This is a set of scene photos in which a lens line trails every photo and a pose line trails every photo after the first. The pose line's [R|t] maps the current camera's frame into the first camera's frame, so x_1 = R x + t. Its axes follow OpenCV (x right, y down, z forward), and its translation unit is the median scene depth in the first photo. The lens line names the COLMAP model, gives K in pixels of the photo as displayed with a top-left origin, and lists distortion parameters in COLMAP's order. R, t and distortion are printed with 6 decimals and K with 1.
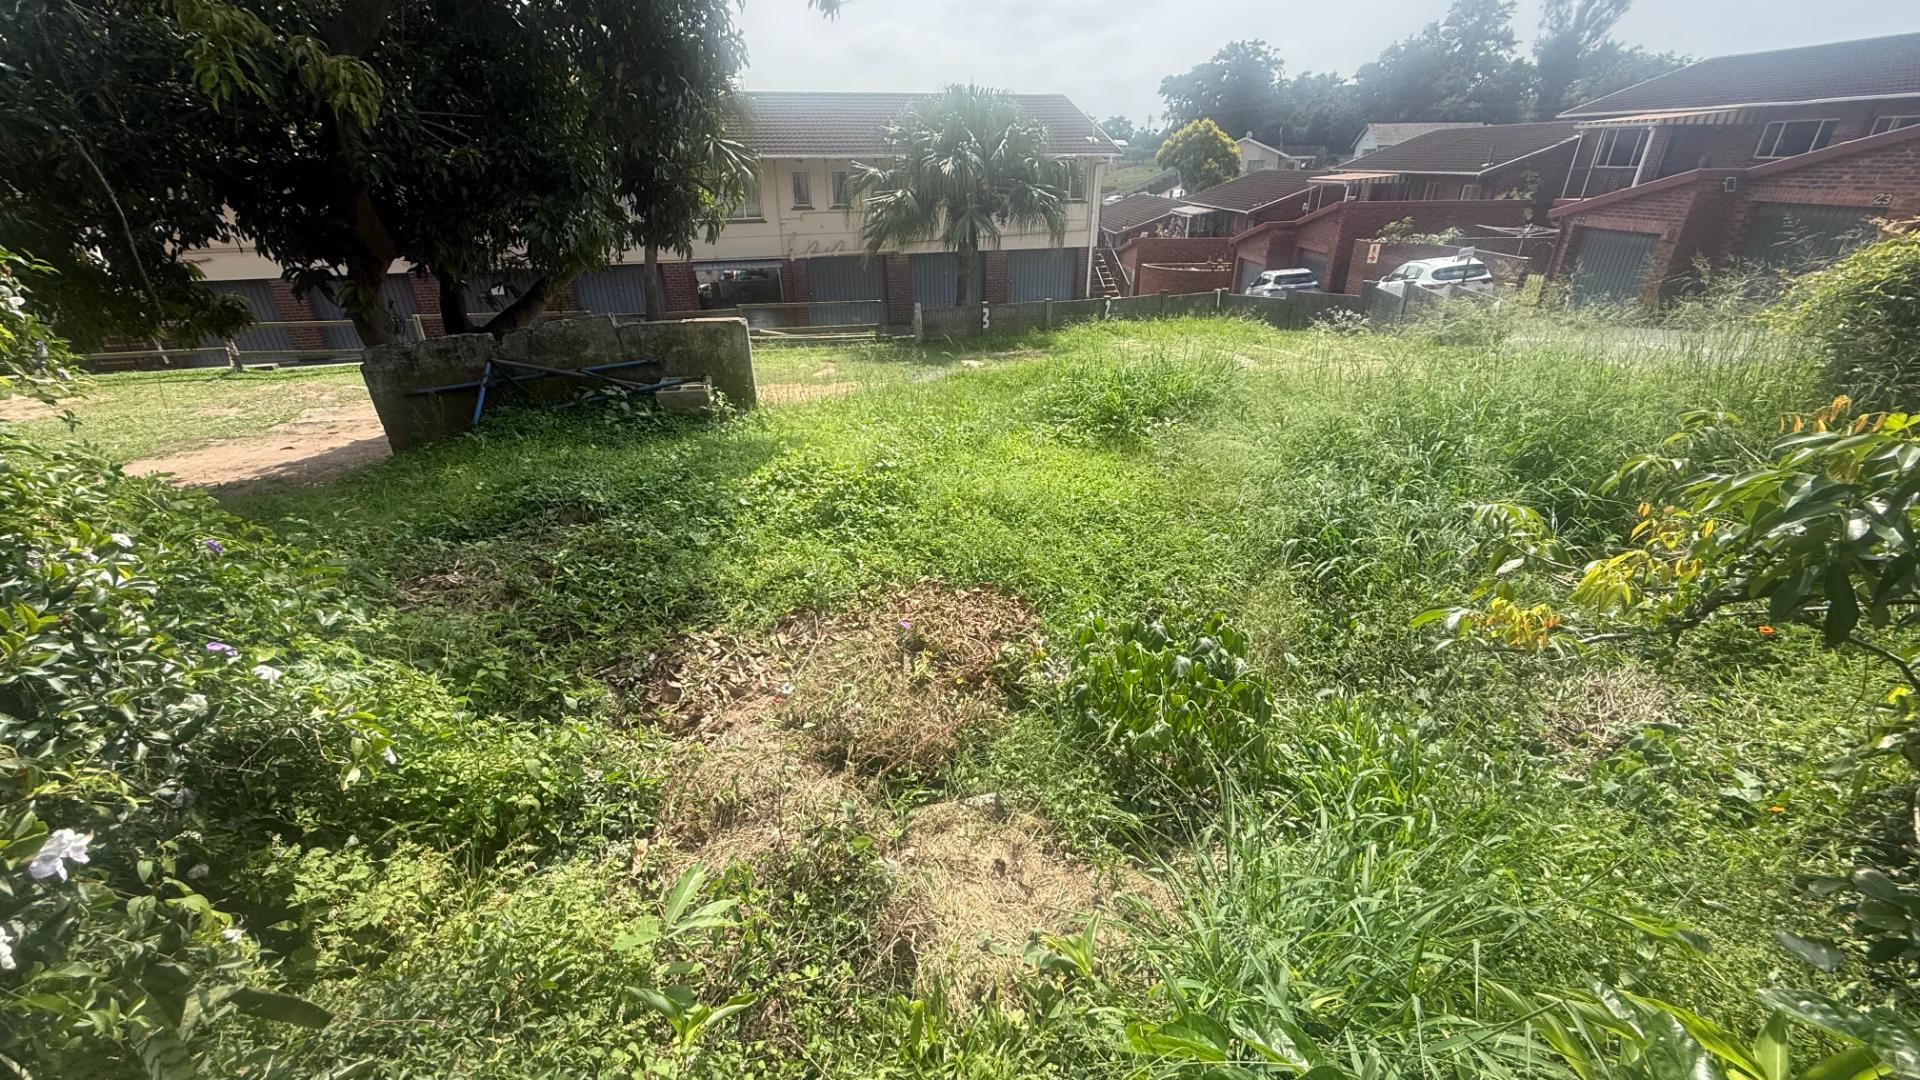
lens RADIAL K [[766.4, 0, 955.6], [0, 766.4, 534.9], [0, 0, 1]] dist [-0.001260, 0.000522]
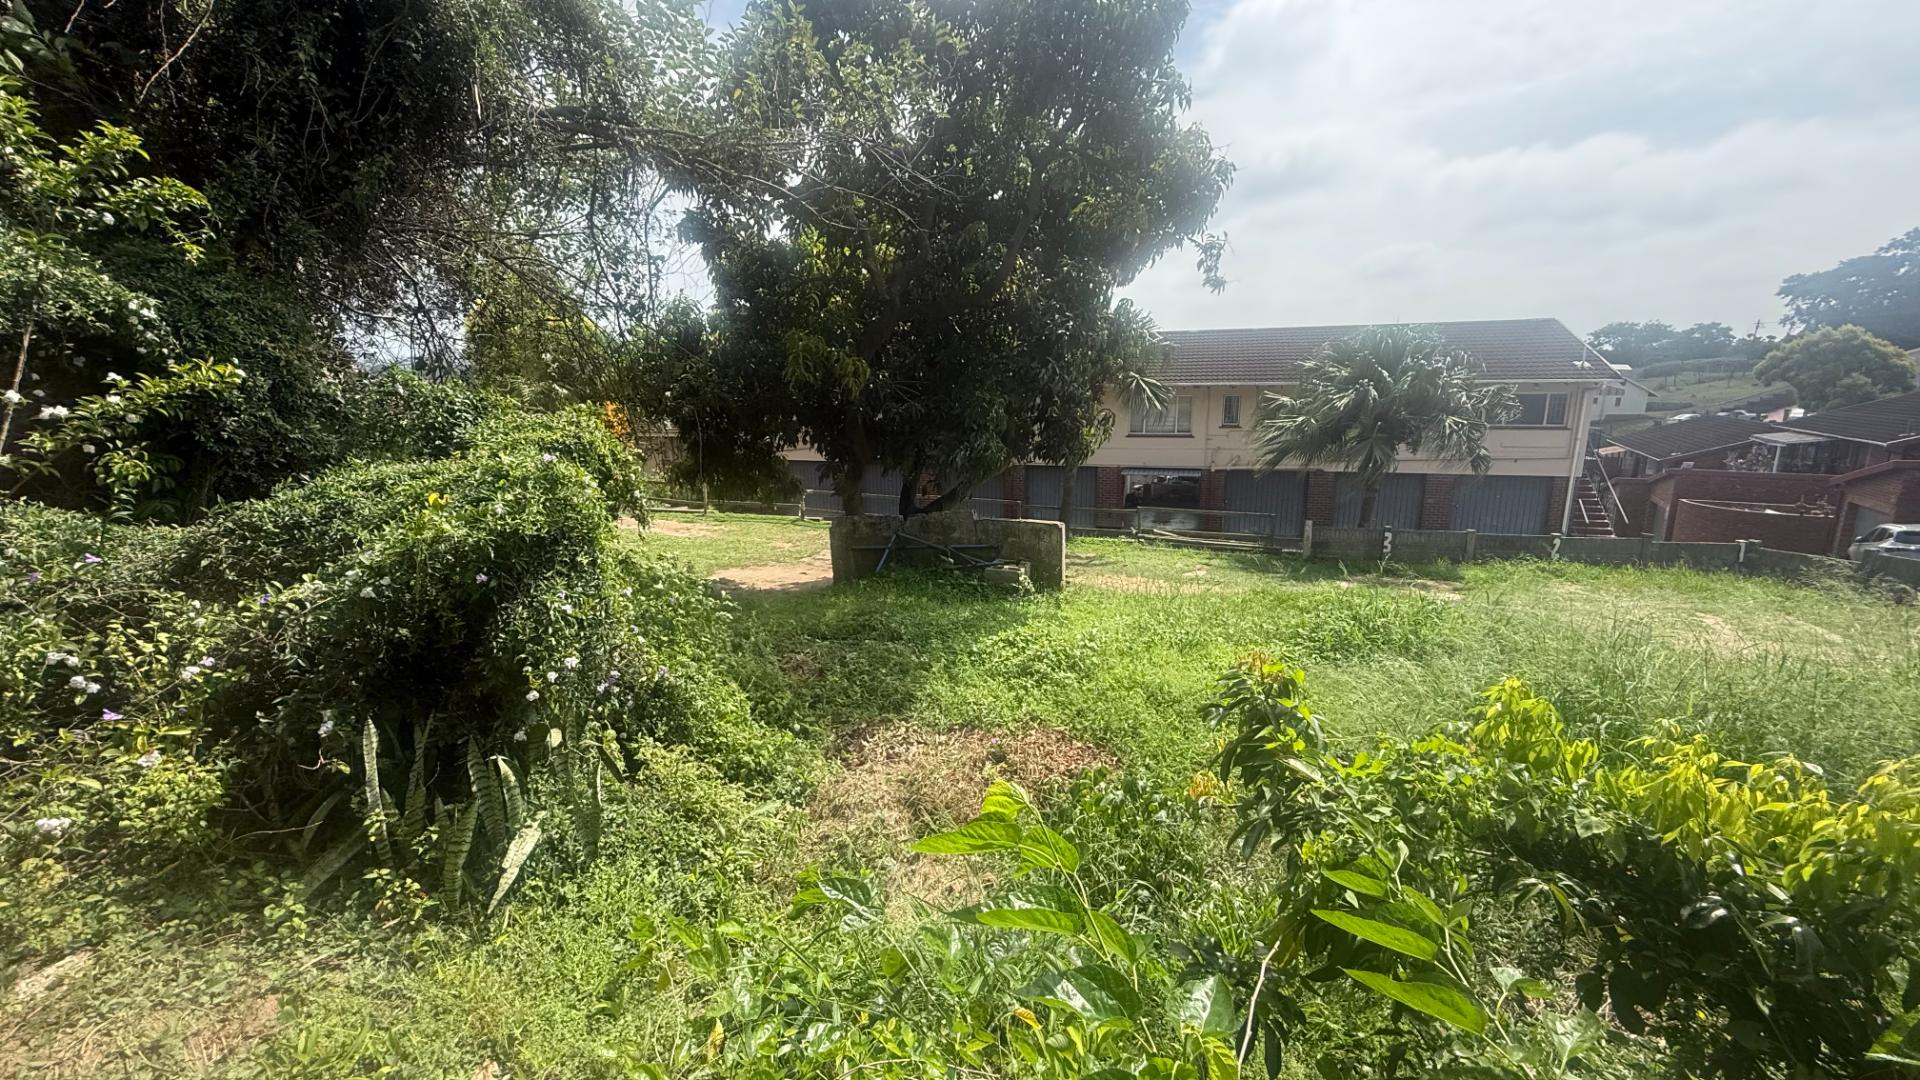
lens RADIAL K [[766.4, 0, 959.8], [0, 766.4, 543.4], [0, 0, 1]] dist [-0.001260, 0.000522]
pose [[0.834939, 0.113407, -0.538530, 0.111024], [-0.236107, 0.957723, -0.164378, 0.002389], [0.497121, 0.264396, 0.826417, -0.059657]]
